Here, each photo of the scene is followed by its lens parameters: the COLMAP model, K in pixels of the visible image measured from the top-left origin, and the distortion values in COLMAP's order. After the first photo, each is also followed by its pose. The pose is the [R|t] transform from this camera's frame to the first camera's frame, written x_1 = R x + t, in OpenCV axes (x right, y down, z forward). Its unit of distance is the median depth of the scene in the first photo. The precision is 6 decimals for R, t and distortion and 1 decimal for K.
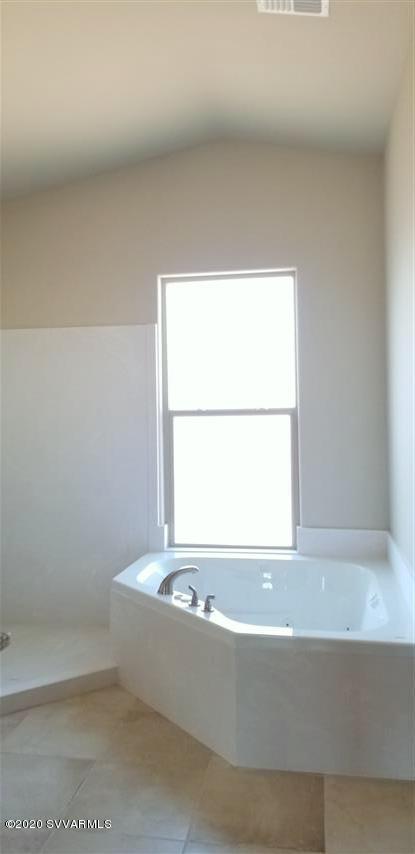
lens RADIAL K [[667.7, 0, 207.5], [0, 667.7, 427.0], [0, 0, 1]] dist [-0.003664, -0.004672]
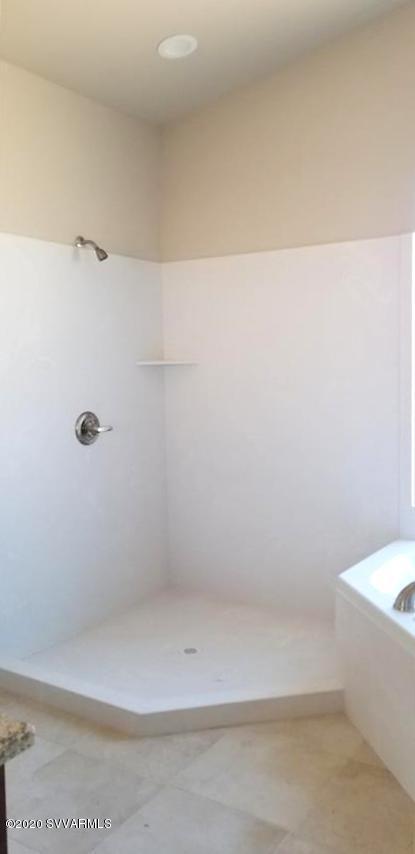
lens RADIAL K [[667.7, 0, 207.5], [0, 667.7, 427.0], [0, 0, 1]] dist [-0.003664, -0.004672]
pose [[0.899946, 0.022480, -0.435422, 0.053905], [0.013917, 0.996680, 0.080221, -0.004012], [0.435779, -0.078254, 0.896645, 0.290273]]
